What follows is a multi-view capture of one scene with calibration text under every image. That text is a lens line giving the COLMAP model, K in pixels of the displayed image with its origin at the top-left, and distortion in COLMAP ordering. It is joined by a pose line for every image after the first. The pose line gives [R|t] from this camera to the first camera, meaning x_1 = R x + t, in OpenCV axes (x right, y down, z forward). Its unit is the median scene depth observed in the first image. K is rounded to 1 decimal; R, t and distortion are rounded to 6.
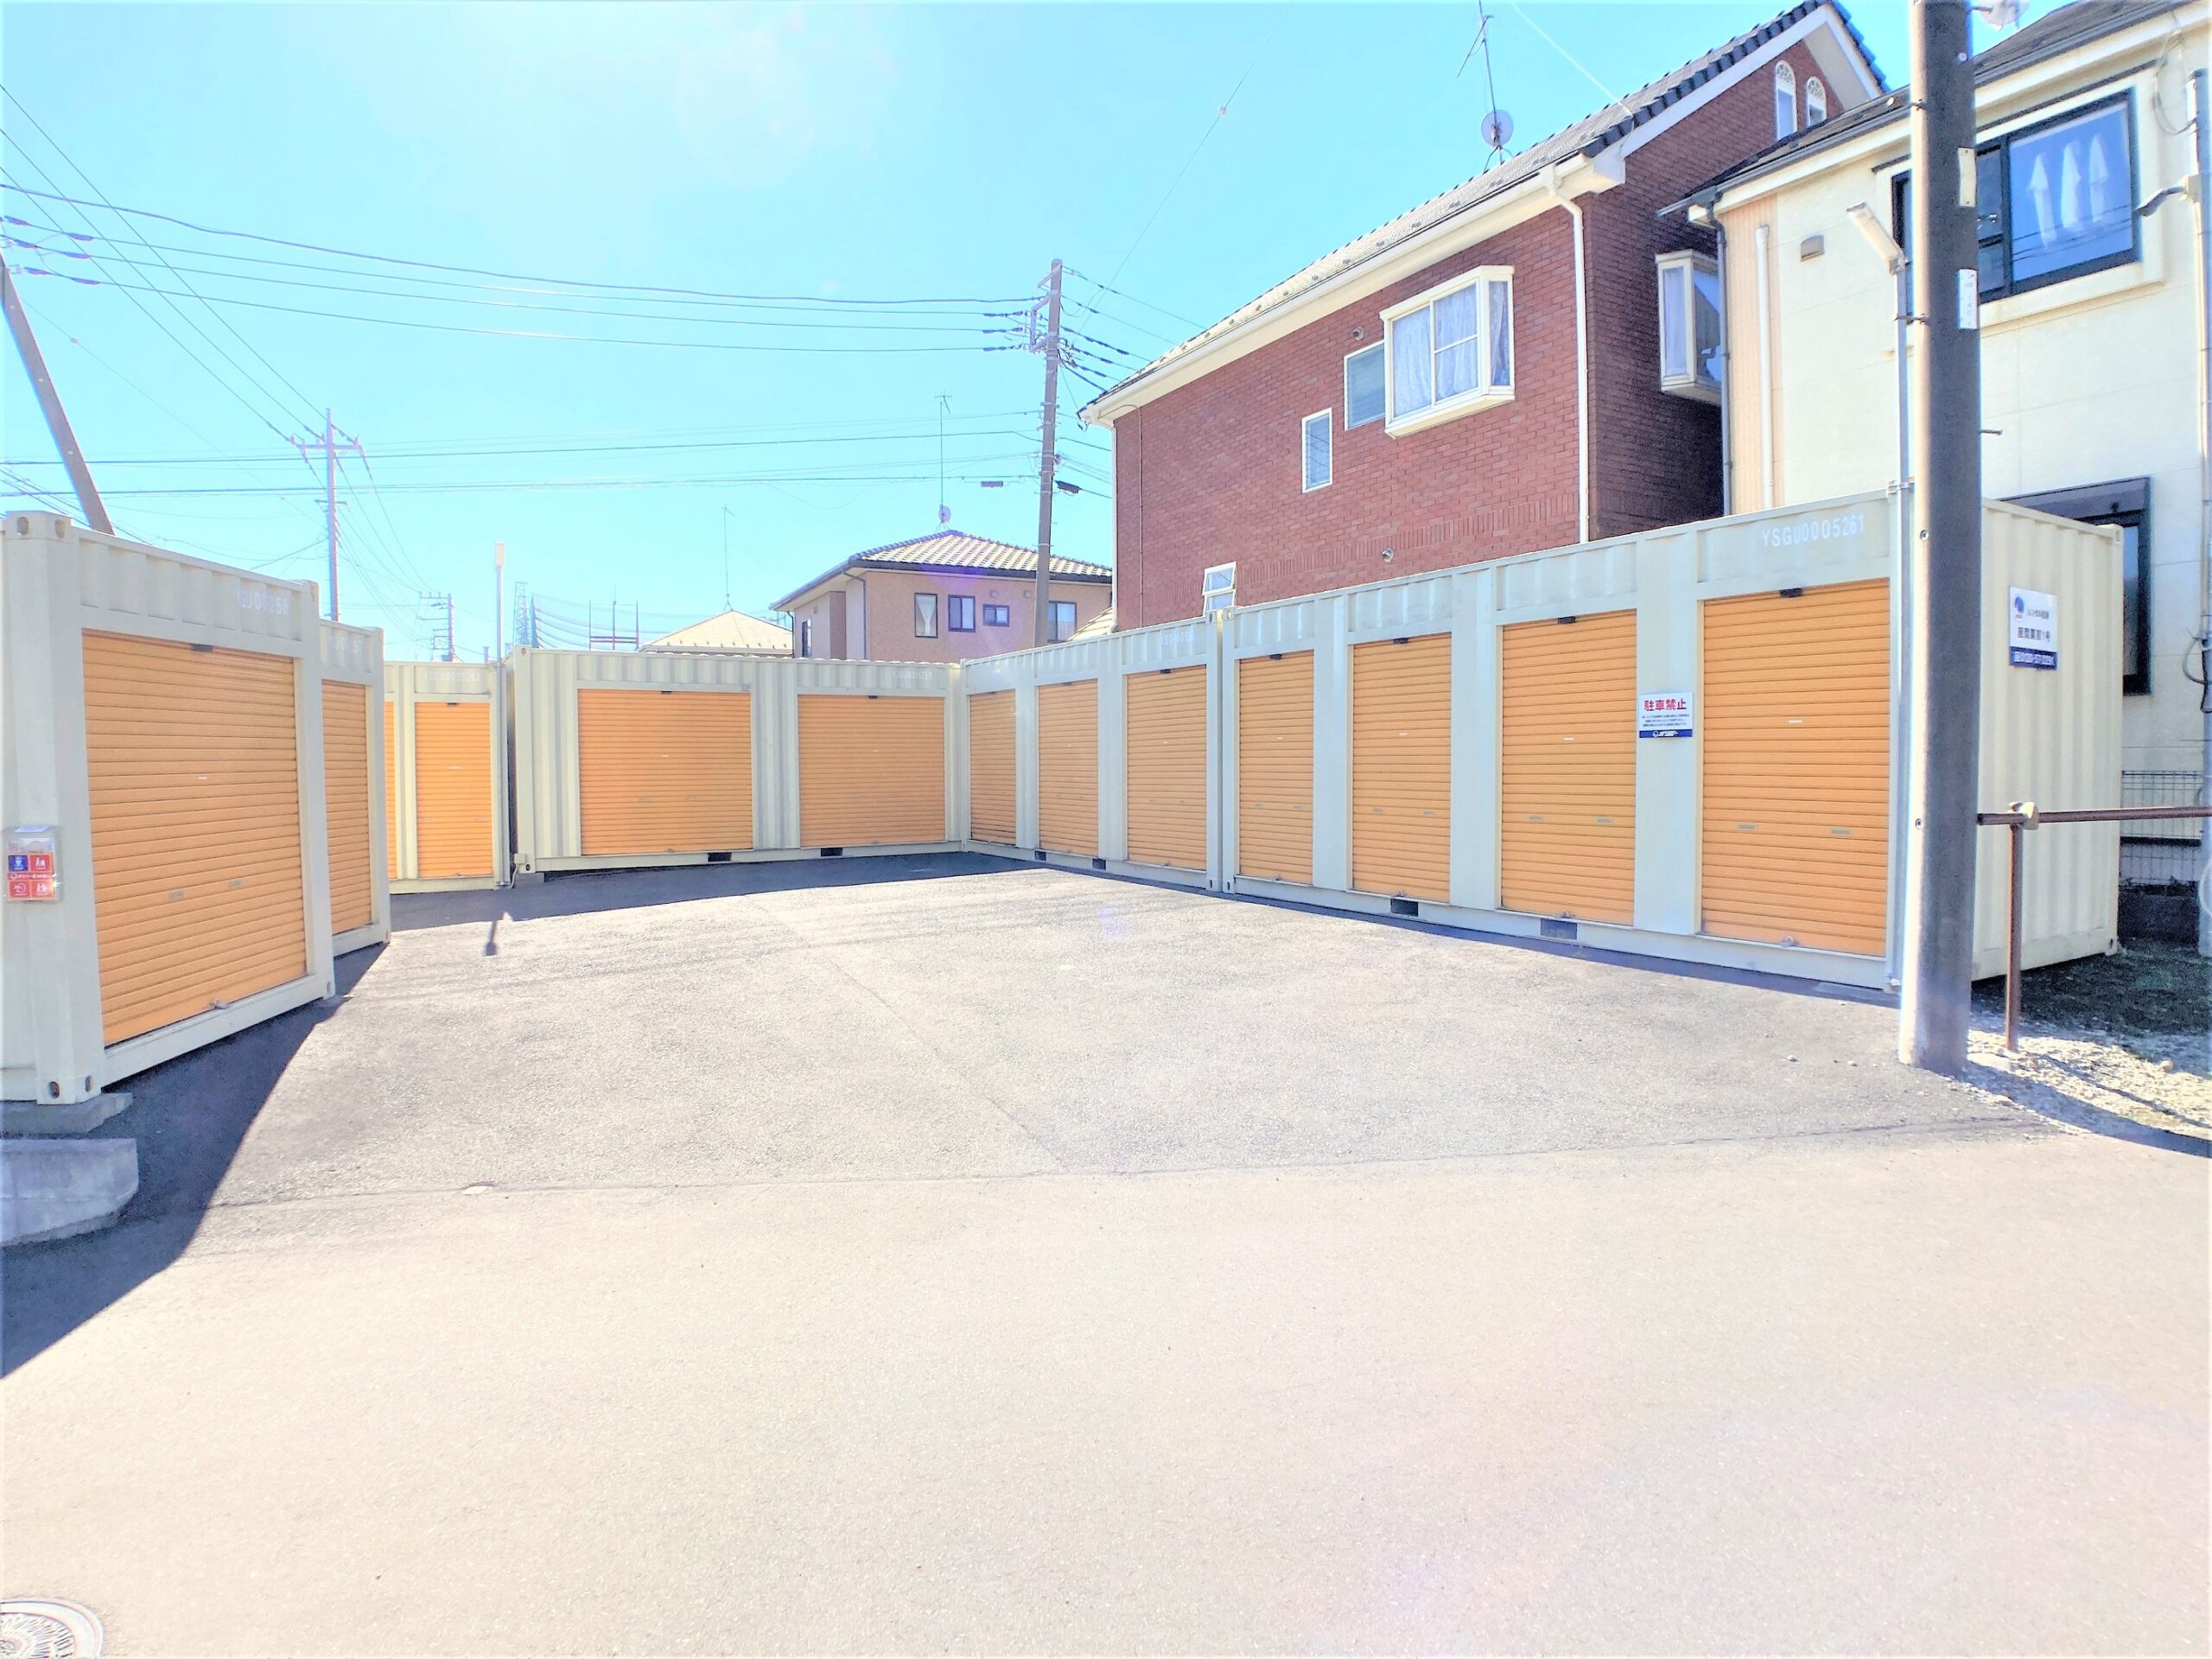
lens RADIAL K [[1218.9, 0, 1103.6], [0, 1218.9, 809.5], [0, 0, 1]] dist [-0.083158, 0.008551]
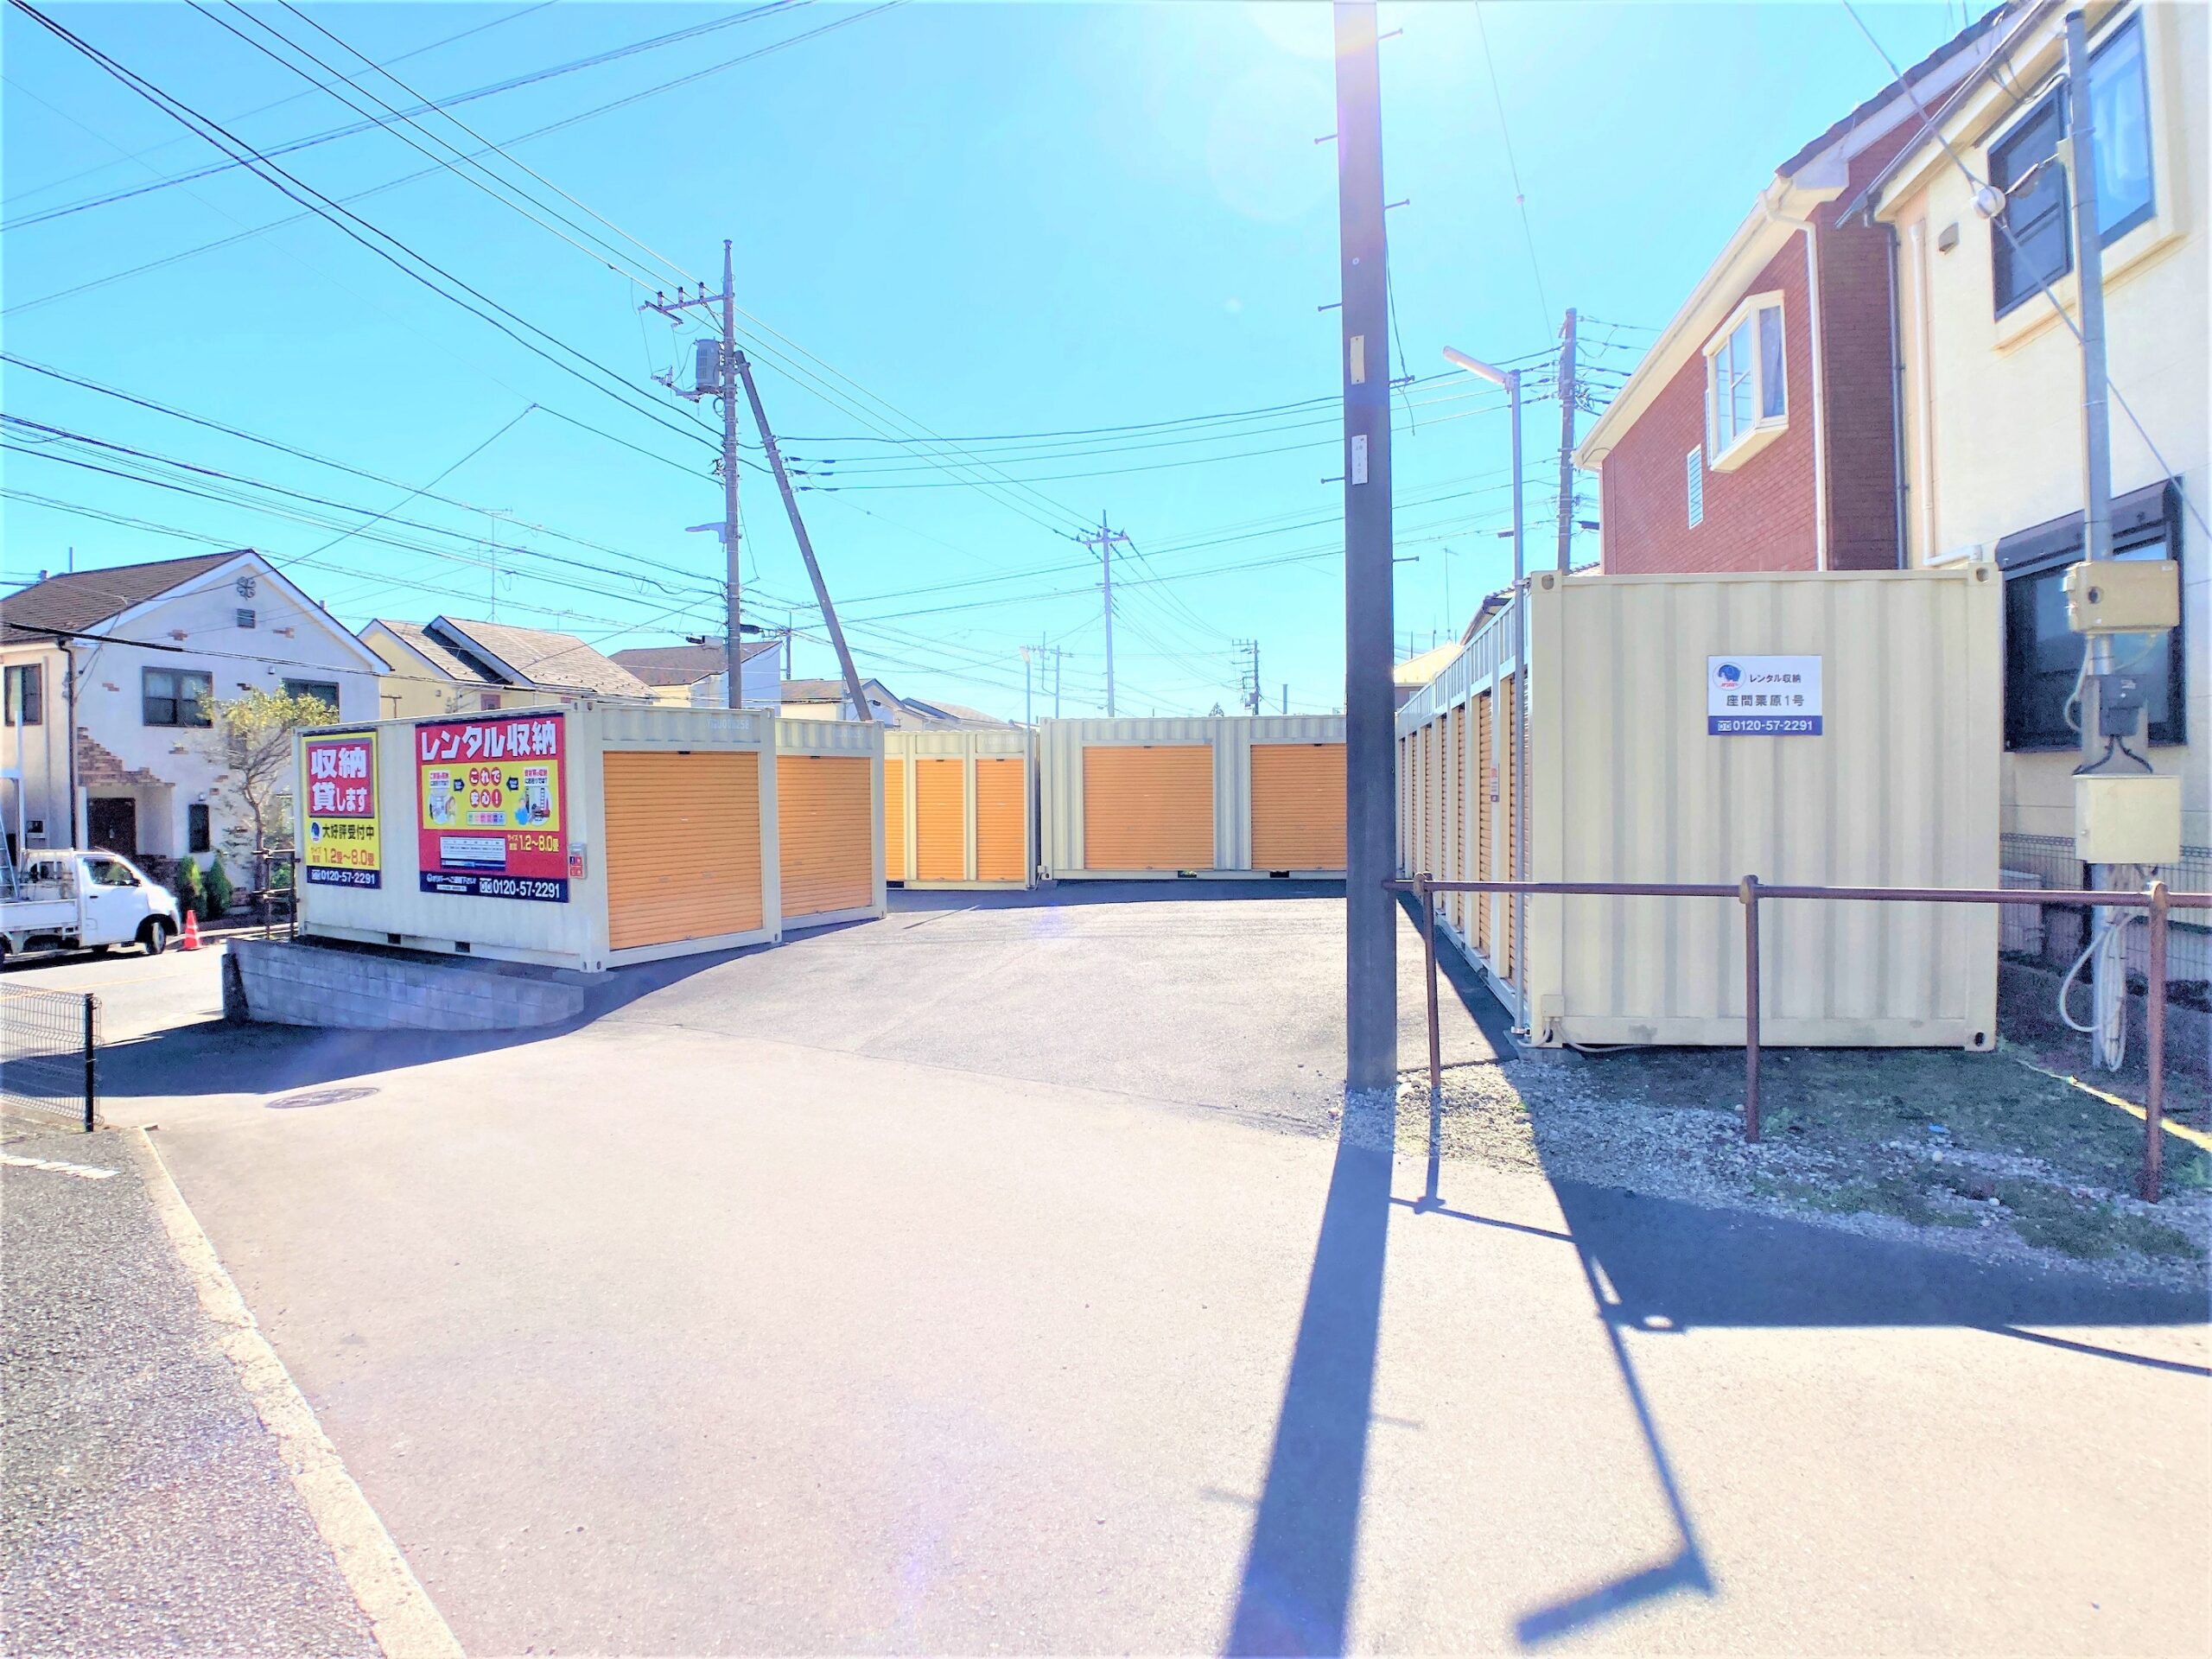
lens RADIAL K [[1218.9, 0, 1118.7], [0, 1218.9, 827.3], [0, 0, 1]] dist [-0.083158, 0.008551]
pose [[0.779727, 0.019589, -0.625814, 0.495381], [-0.019952, 0.999780, 0.006436, -0.020029], [0.625802, 0.007467, 0.779946, -0.057144]]
